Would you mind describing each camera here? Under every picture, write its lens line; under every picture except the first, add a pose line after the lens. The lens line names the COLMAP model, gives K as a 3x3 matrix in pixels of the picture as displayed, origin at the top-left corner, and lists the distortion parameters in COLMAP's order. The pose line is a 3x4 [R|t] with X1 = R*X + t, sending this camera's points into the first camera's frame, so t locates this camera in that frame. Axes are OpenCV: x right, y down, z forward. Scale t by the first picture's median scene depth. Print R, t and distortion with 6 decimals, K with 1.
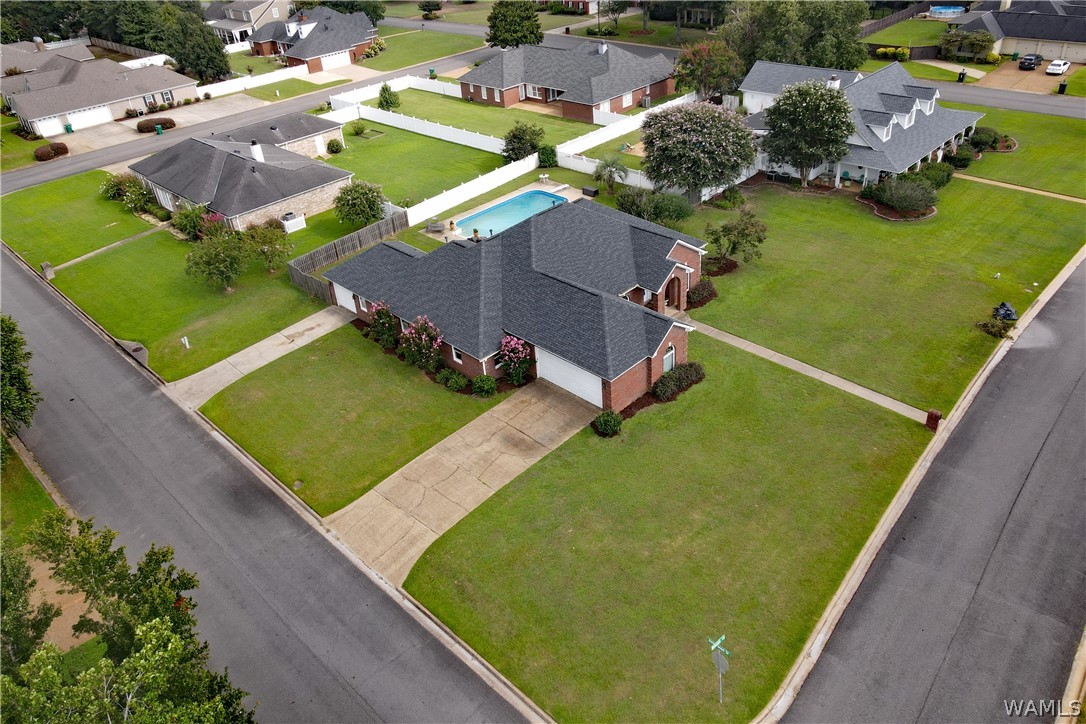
lens RADIAL K [[759.2, 0, 550.3], [0, 759.2, 361.7], [0, 0, 1]] dist [0.013321, 0.006954]
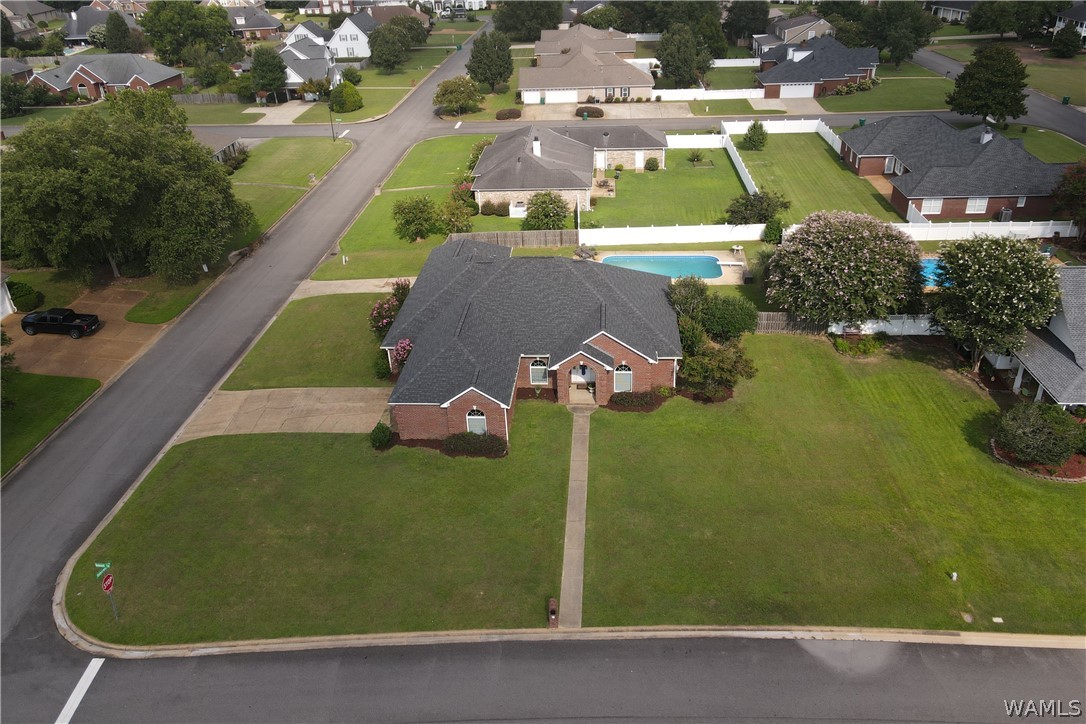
lens RADIAL K [[768.1, 0, 543.0], [0, 768.1, 362.0], [0, 0, 1]] dist [0.015378, 0.006018]
pose [[0.641334, 0.422012, -0.640777, 0.788808], [-0.428306, 0.889827, 0.157357, -0.257712], [0.636588, 0.173531, 0.751427, 0.252086]]
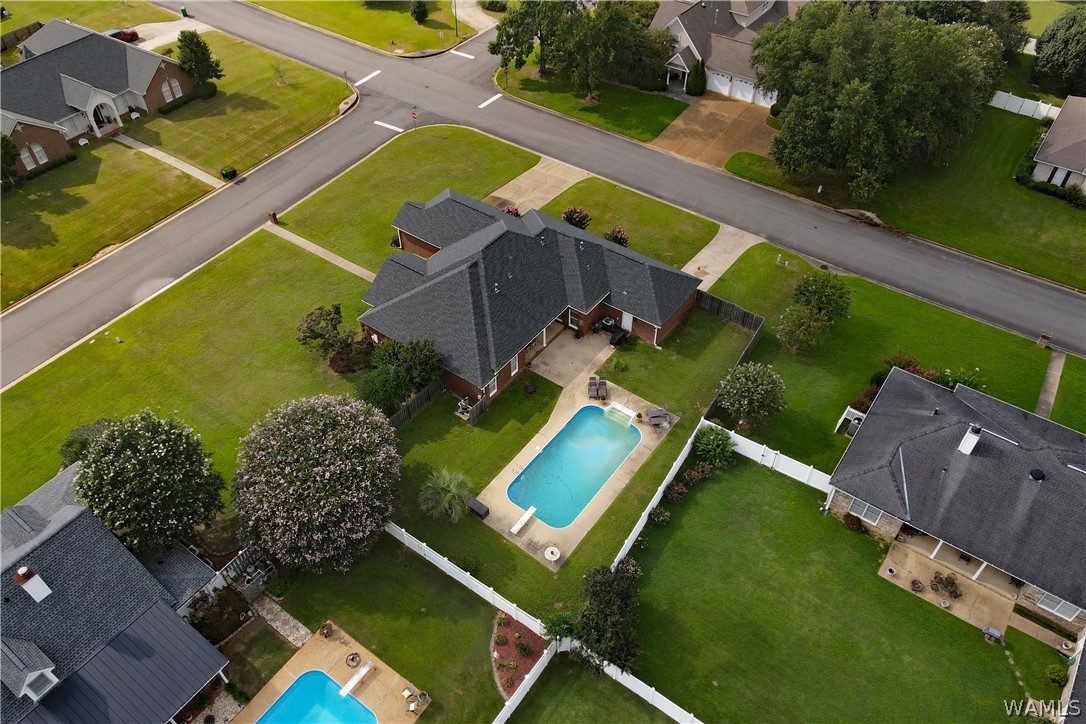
lens RADIAL K [[768.1, 0, 543.0], [0, 768.1, 362.0], [0, 0, 1]] dist [0.015378, 0.006018]
pose [[-0.986899, 0.153250, -0.050450, 0.013564], [-0.023153, 0.174938, 0.984307, -1.420610], [0.159671, 0.972580, -0.169098, 1.480766]]
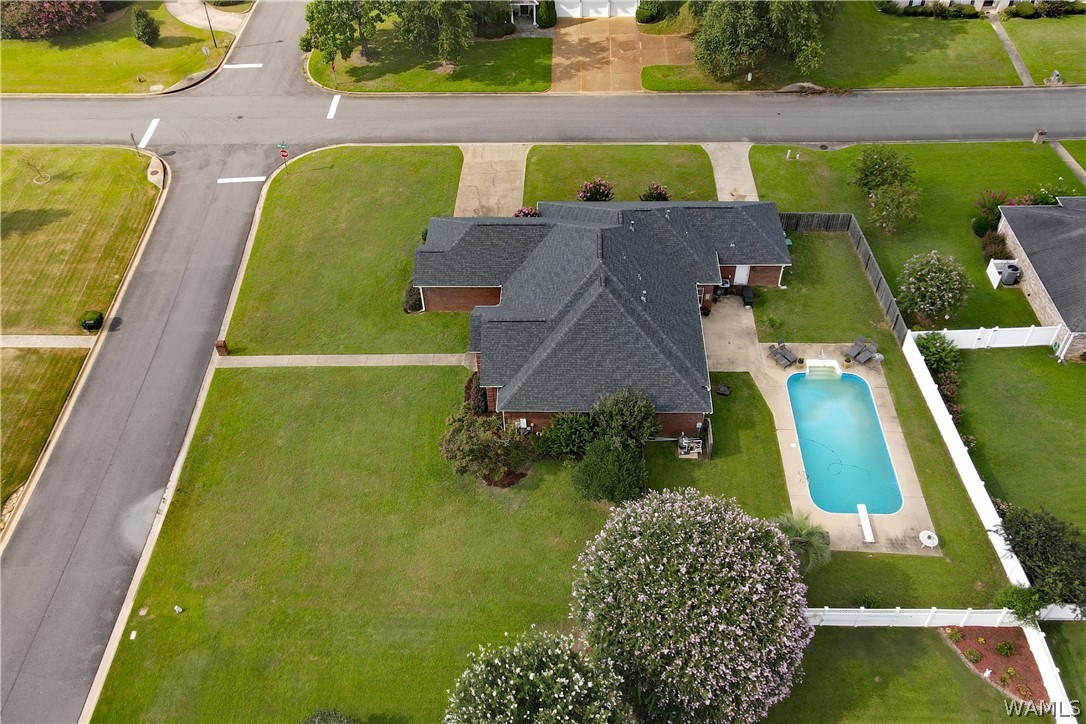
lens RADIAL K [[882.7, 0, 538.0], [0, 882.7, 291.8], [0, 0, 1]] dist [0.006435, 0.013162]
pose [[-0.731942, 0.527874, -0.430824, 0.596446], [-0.317421, 0.295324, 0.901126, -1.226605], [0.602913, 0.796325, -0.048602, 1.116351]]
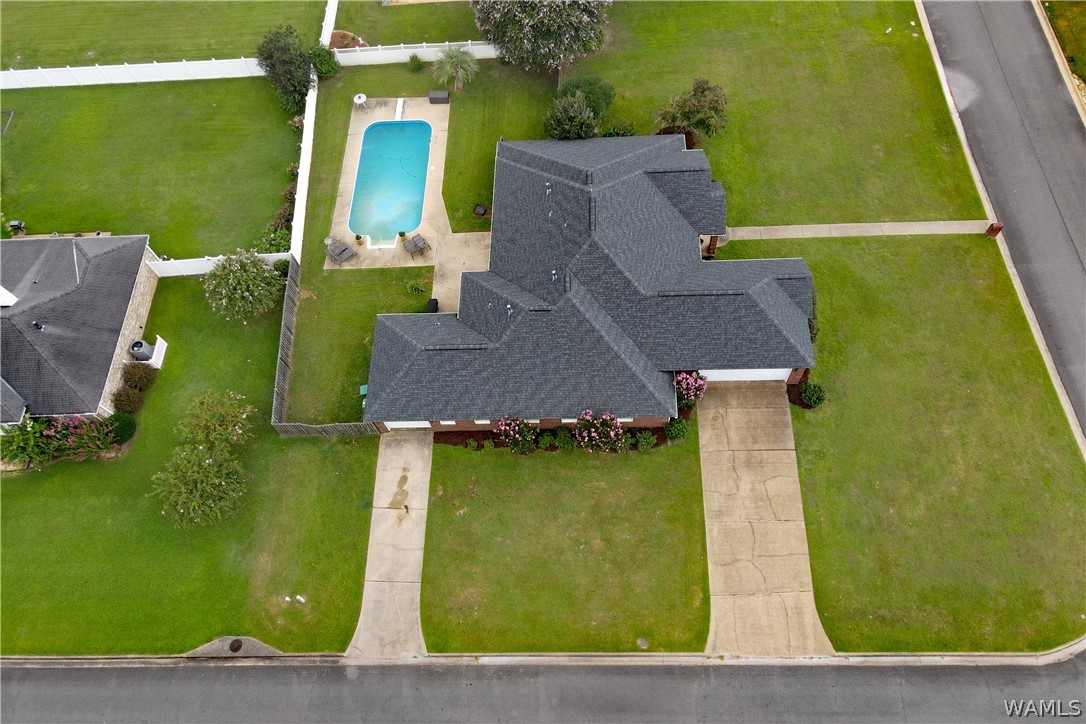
lens RADIAL K [[768.1, 0, 543.0], [0, 768.1, 362.0], [0, 0, 1]] dist [0.015378, 0.006018]
pose [[0.724564, -0.608460, 0.323703, -0.451558], [0.405859, 0.756290, 0.513131, -0.575430], [-0.557034, -0.240418, 0.794929, 0.321248]]
